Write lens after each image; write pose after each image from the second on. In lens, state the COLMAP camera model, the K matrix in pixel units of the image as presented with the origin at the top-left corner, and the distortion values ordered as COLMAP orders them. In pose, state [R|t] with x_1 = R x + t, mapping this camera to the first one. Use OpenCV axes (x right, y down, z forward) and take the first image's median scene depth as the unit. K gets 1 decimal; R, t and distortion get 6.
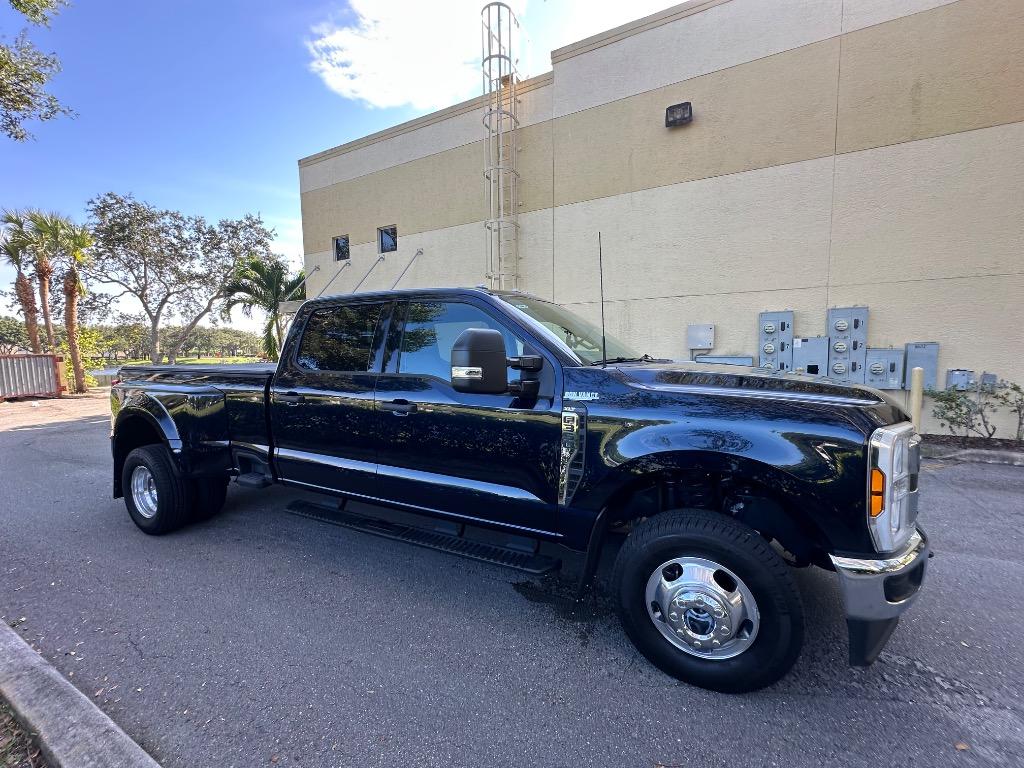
lens RADIAL K [[434.6, 0, 519.8], [0, 434.6, 383.1], [0, 0, 1]] dist [-0.000284, -0.000894]
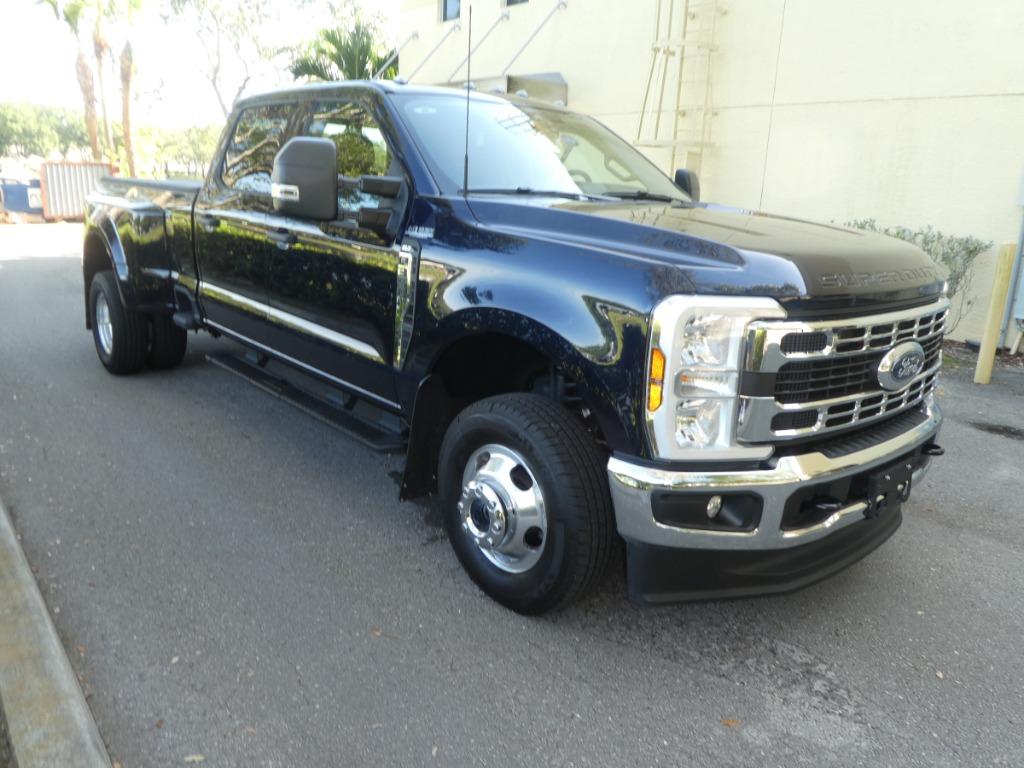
lens RADIAL K [[815.2, 0, 519.2], [0, 815.2, 400.3], [0, 0, 1]] dist [-0.007612, 0.008529]
pose [[0.914305, 0.152125, -0.375372, 0.546122], [-0.083596, 0.977707, 0.192613, 0.016419], [0.396305, -0.144727, 0.906640, -0.181122]]
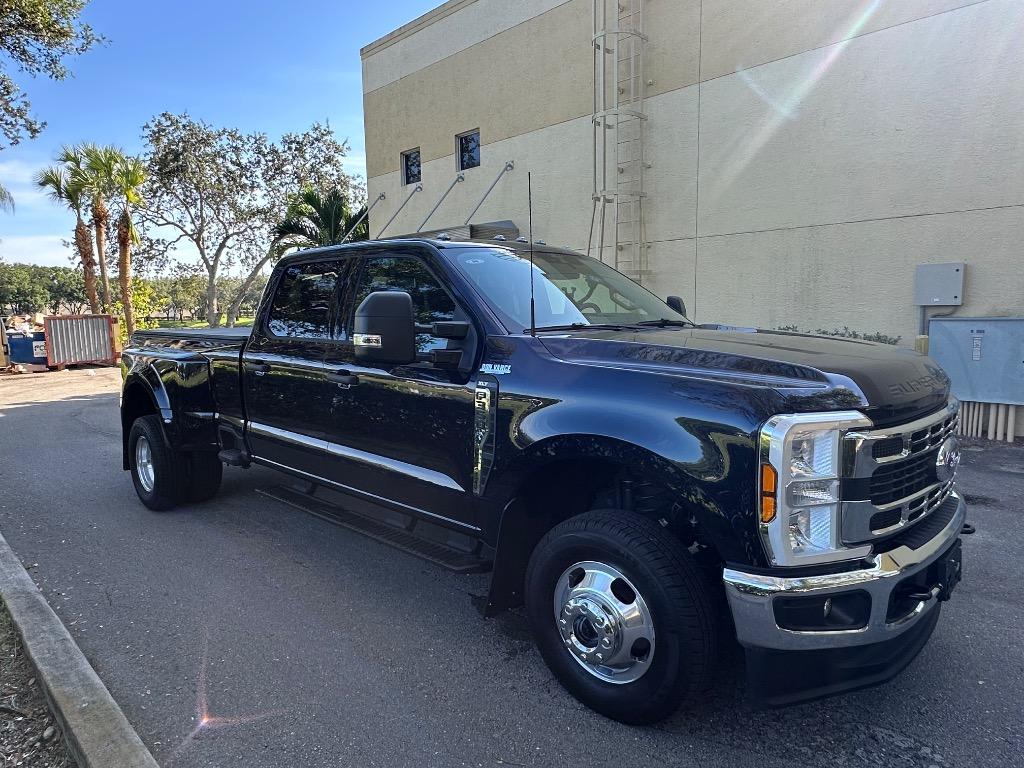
lens RADIAL K [[701.1, 0, 508.0], [0, 701.1, 390.1], [0, 0, 1]] dist [-0.000207, -0.004313]
pose [[0.947341, 0.033526, -0.318467, 0.369735], [-0.019403, 0.998687, 0.047416, 0.002644], [0.319638, -0.038740, 0.946747, -0.188153]]
